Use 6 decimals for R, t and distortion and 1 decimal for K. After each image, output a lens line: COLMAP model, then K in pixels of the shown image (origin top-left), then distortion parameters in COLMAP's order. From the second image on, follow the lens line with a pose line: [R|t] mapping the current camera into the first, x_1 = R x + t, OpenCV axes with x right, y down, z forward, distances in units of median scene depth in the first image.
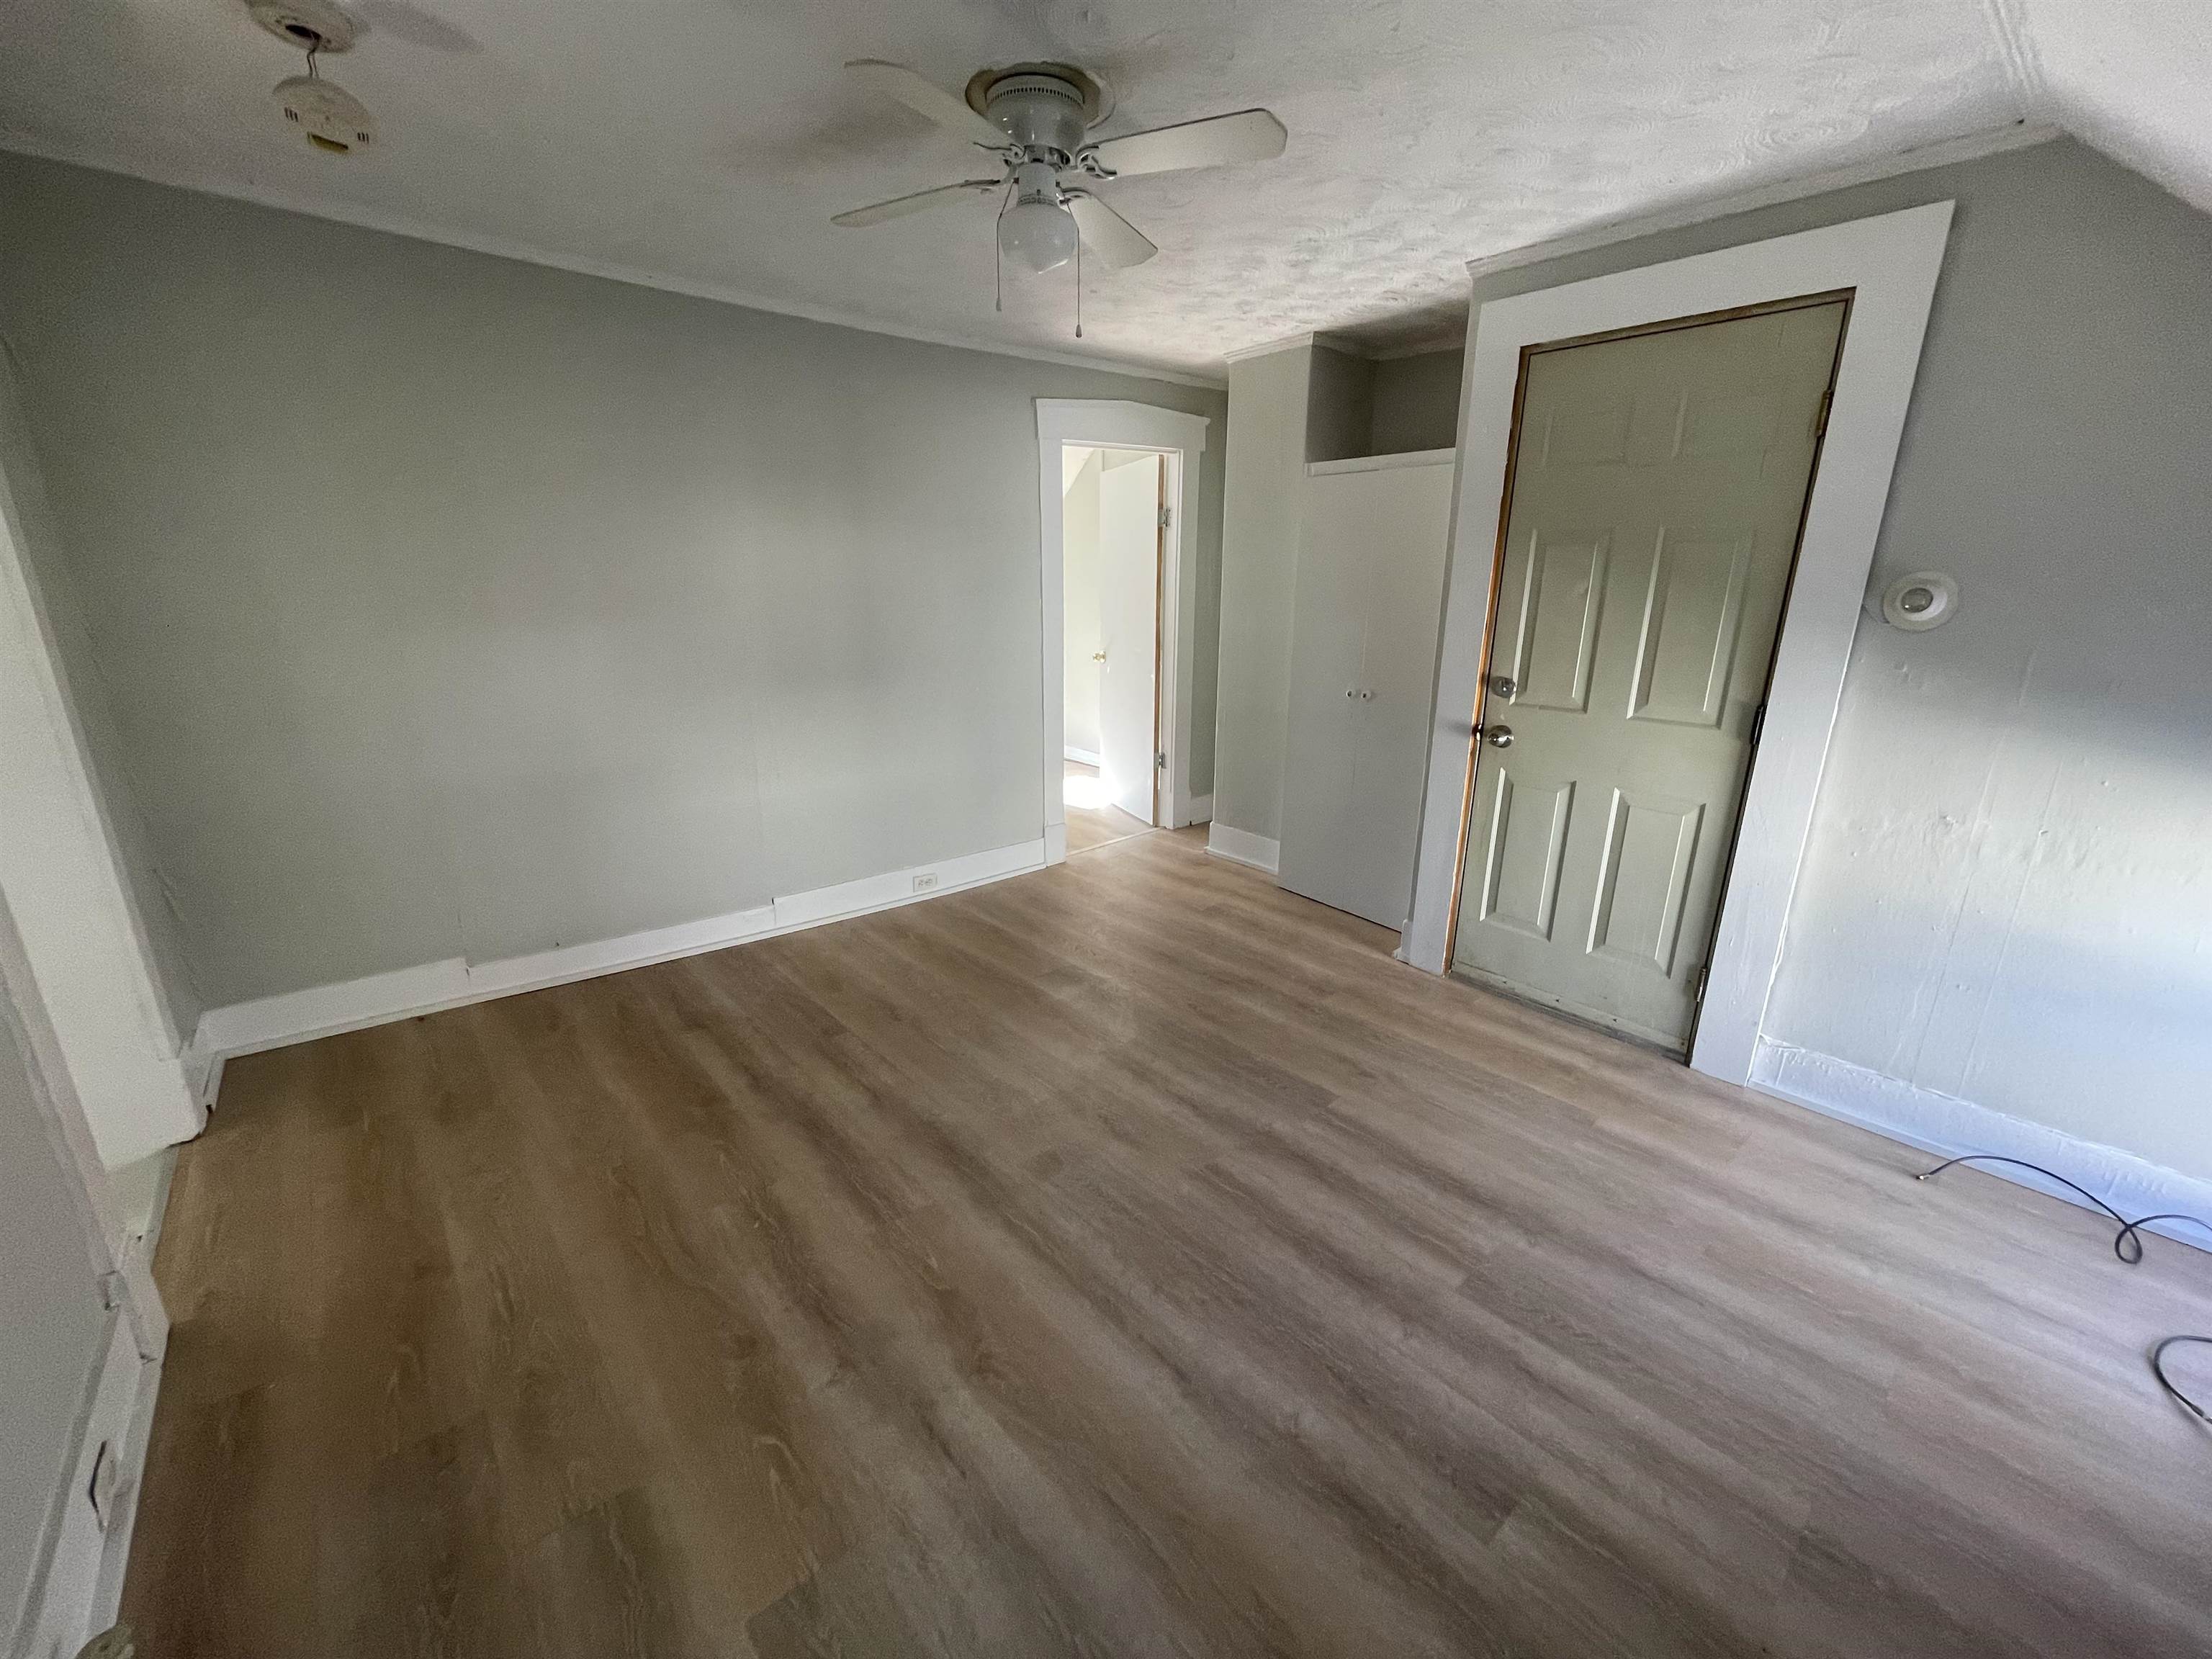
lens RADIAL K [[891.2, 0, 1106.0], [0, 891.2, 829.5], [0, 0, 1]] dist [-0.001363, -0.000371]
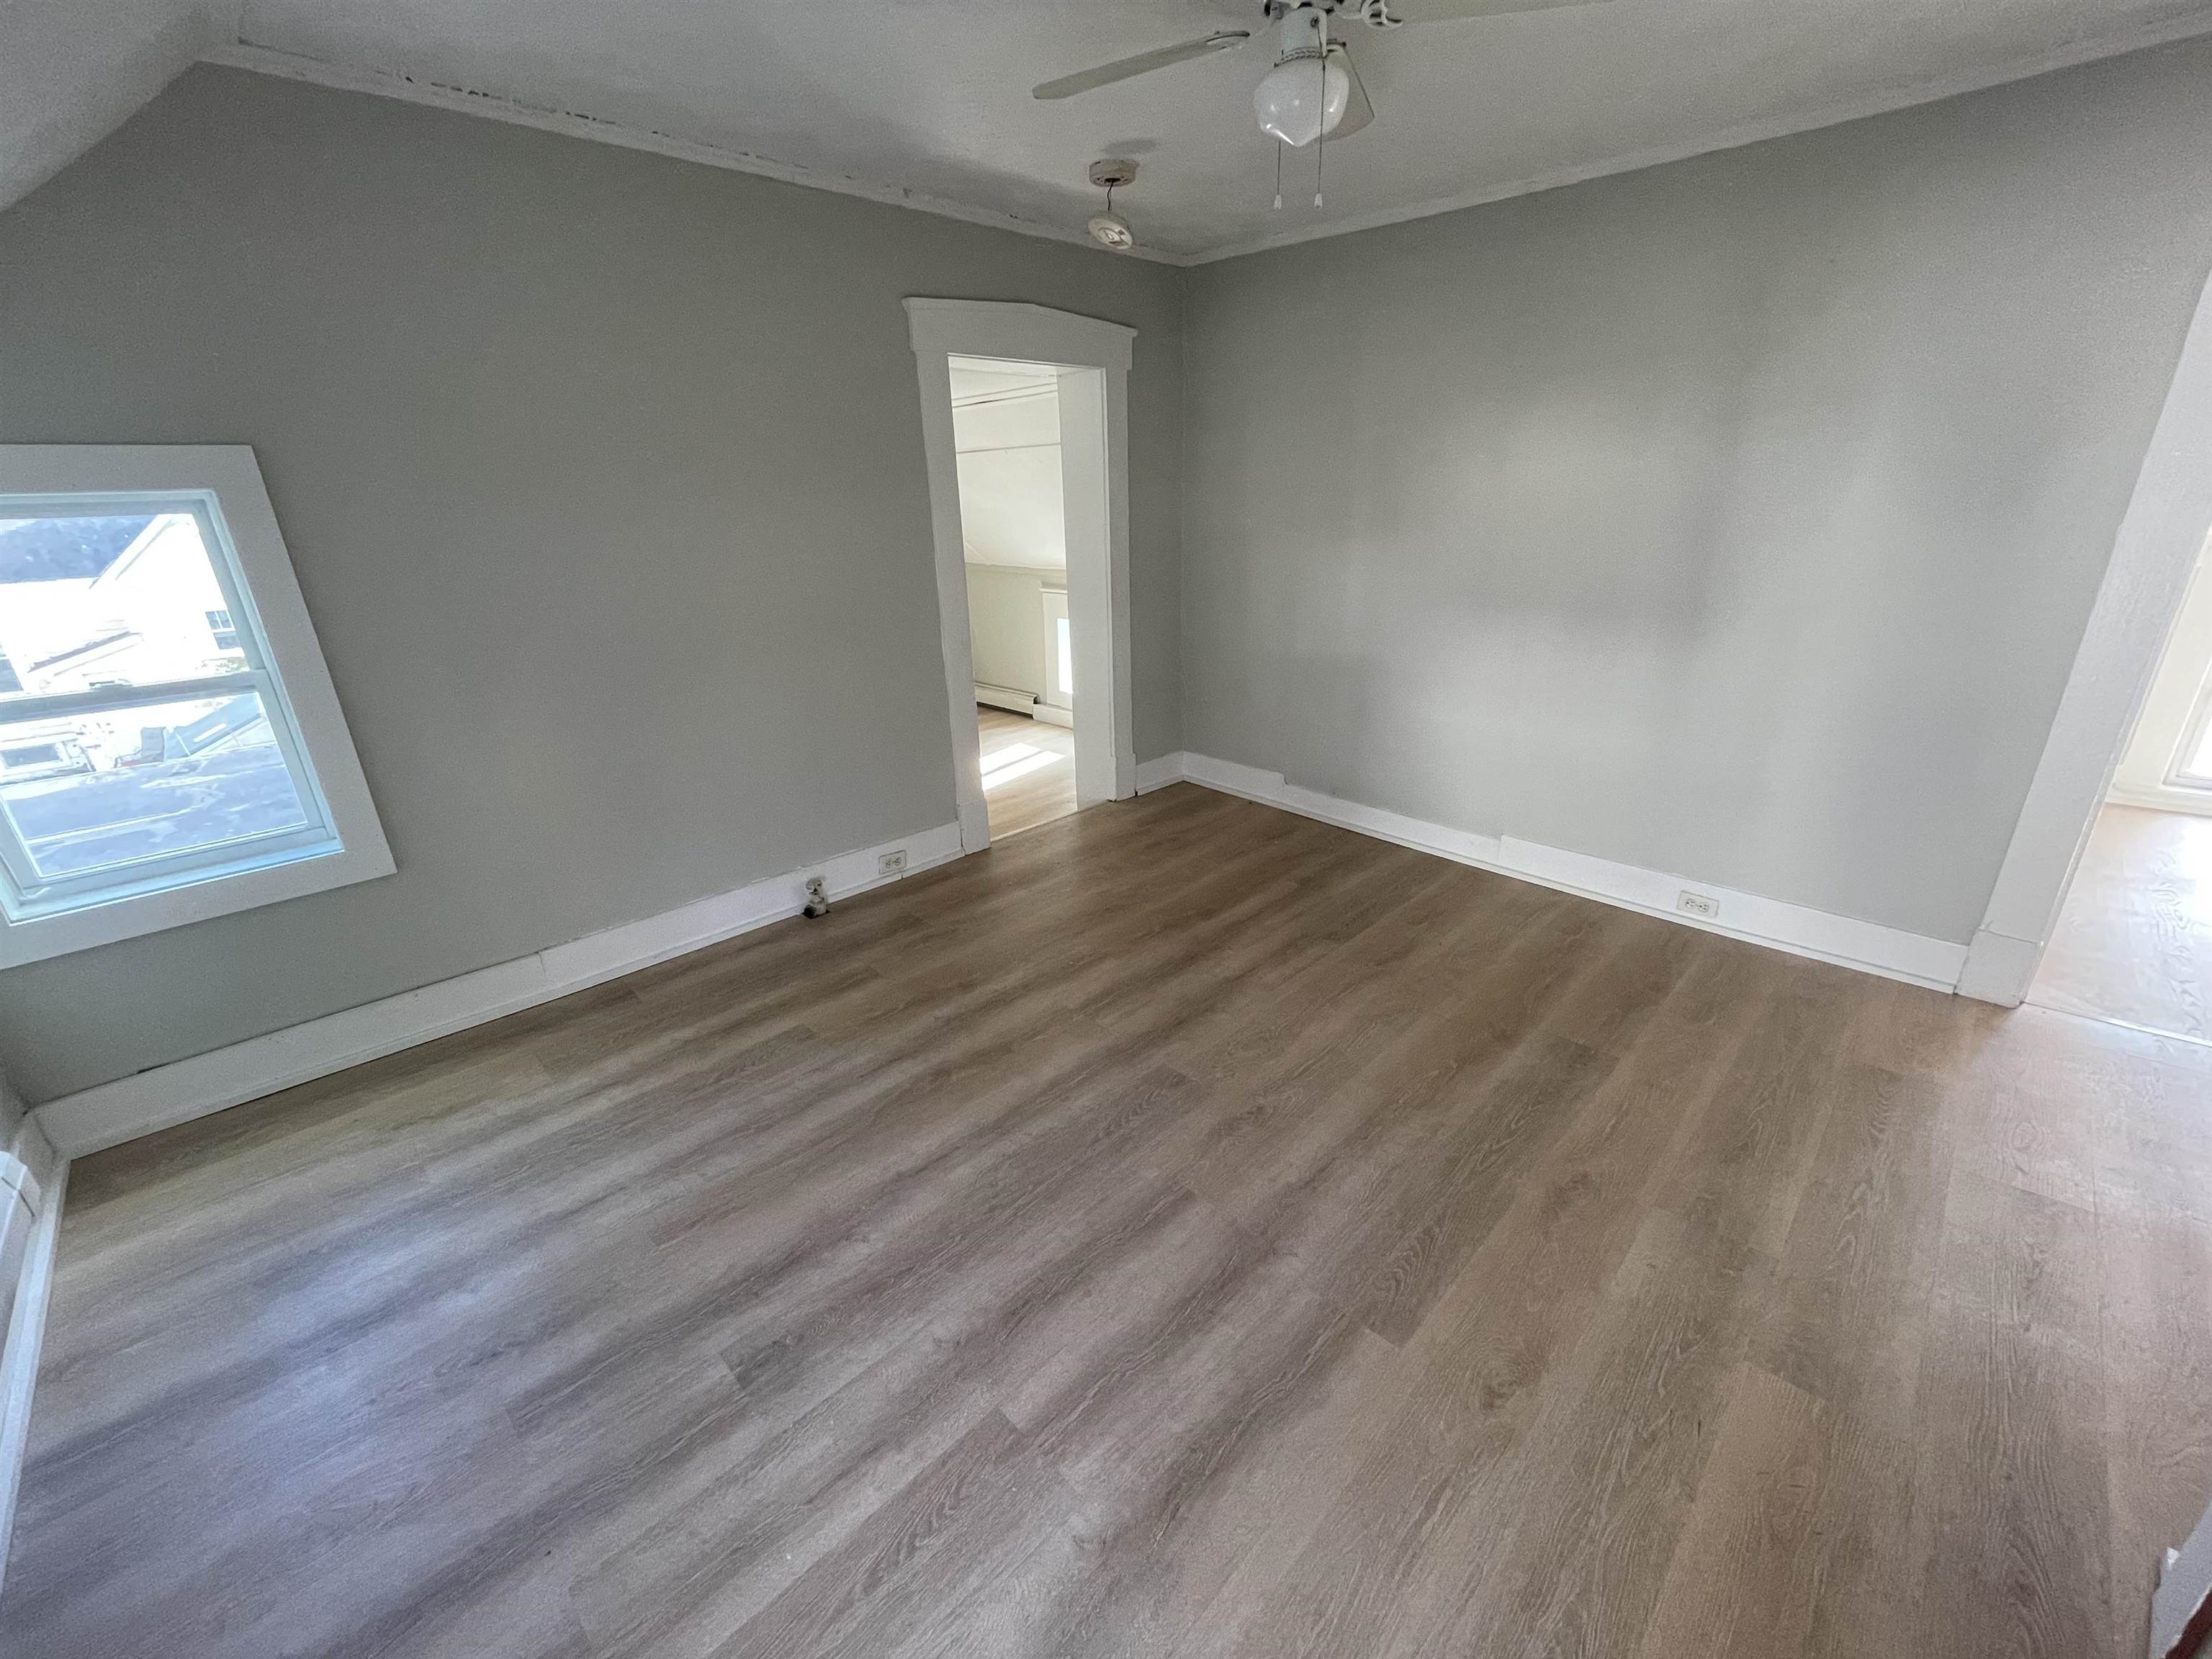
lens RADIAL K [[891.2, 0, 1106.0], [0, 891.2, 829.5], [0, 0, 1]] dist [-0.001363, -0.000371]
pose [[0.066416, 0.345443, -0.936086, 0.764553], [-0.245501, 0.914975, 0.320234, -0.201094], [0.967118, 0.208542, 0.145576, 0.673430]]
